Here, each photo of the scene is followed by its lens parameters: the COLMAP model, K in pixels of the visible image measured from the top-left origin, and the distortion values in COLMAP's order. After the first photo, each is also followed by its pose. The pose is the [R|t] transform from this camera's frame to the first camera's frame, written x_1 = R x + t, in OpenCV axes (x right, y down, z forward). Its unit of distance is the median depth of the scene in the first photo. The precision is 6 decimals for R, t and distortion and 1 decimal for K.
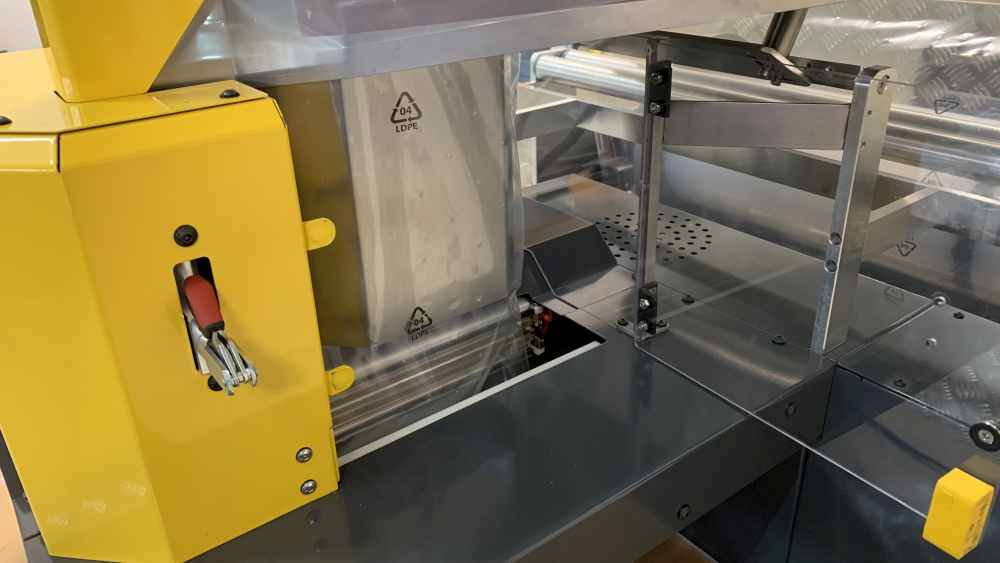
lens RADIAL K [[782.2, 0, 500.0], [0, 782.2, 281.5], [0, 0, 1]] dist [0.007264, 0.000395]
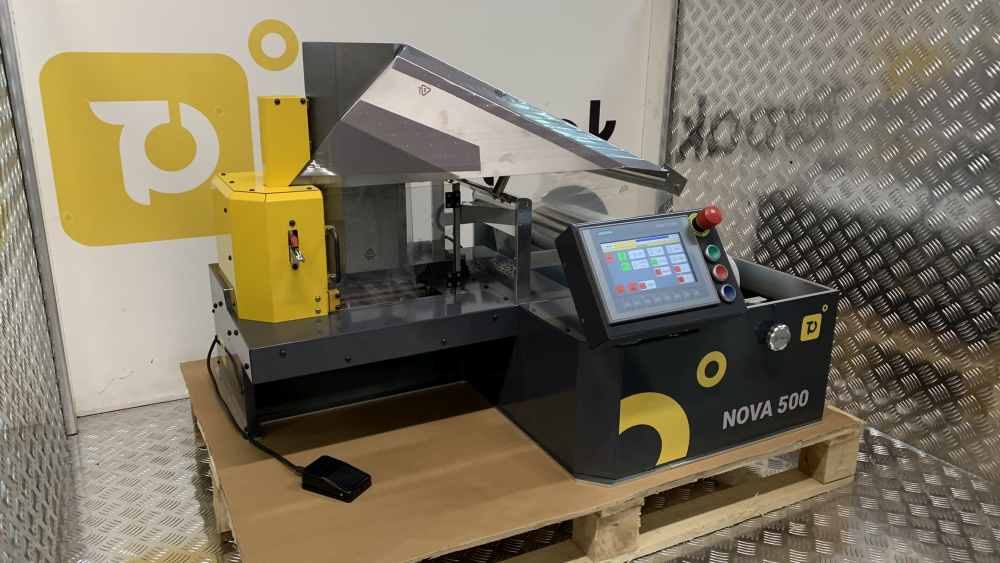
lens RADIAL K [[782.2, 0, 500.0], [0, 782.2, 281.5], [0, 0, 1]] dist [0.007264, 0.000395]
pose [[0.985013, 0.101101, -0.139746, 1.129341], [-0.119009, 0.984819, -0.126367, 0.569026], [0.124848, 0.141104, 0.982091, -2.515895]]
